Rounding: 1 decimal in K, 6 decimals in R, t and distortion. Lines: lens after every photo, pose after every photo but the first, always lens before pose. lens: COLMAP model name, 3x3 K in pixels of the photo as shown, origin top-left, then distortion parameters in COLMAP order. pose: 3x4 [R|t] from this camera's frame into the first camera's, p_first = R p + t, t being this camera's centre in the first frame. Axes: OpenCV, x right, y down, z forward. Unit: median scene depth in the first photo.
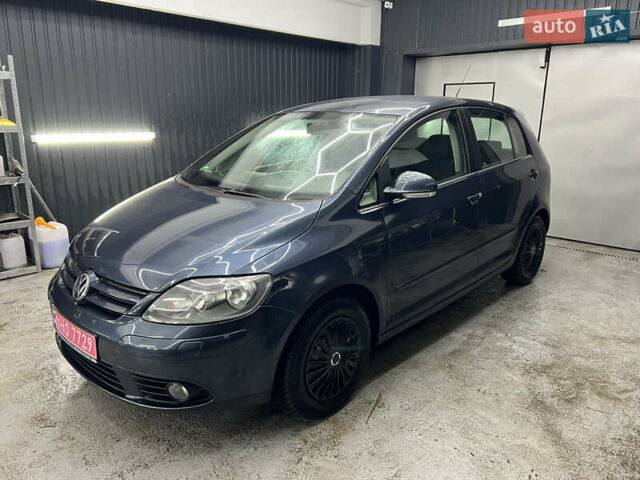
lens RADIAL K [[484.4, 0, 320.0], [0, 484.4, 240.0], [0, 0, 1]] dist [0.023015, -0.011331]
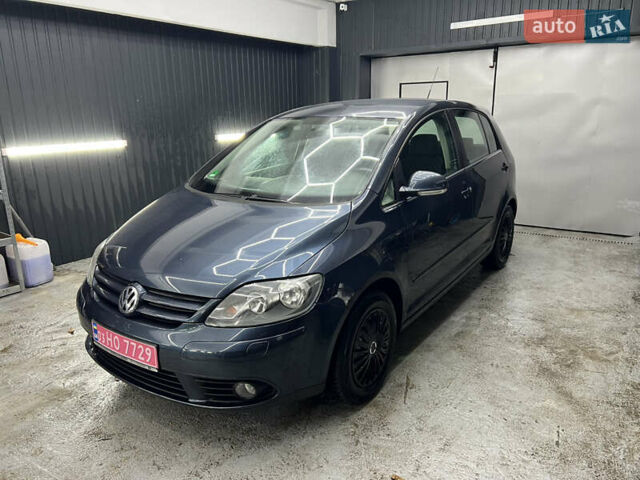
lens RADIAL K [[483.3, 0, 321.7], [0, 483.3, 247.6], [0, 0, 1]] dist [0.019137, 0.000730]
pose [[0.989265, -0.064690, 0.131037, -0.157653], [0.062090, 0.997786, 0.023838, -0.008458], [-0.132289, -0.015446, 0.991091, -0.039587]]
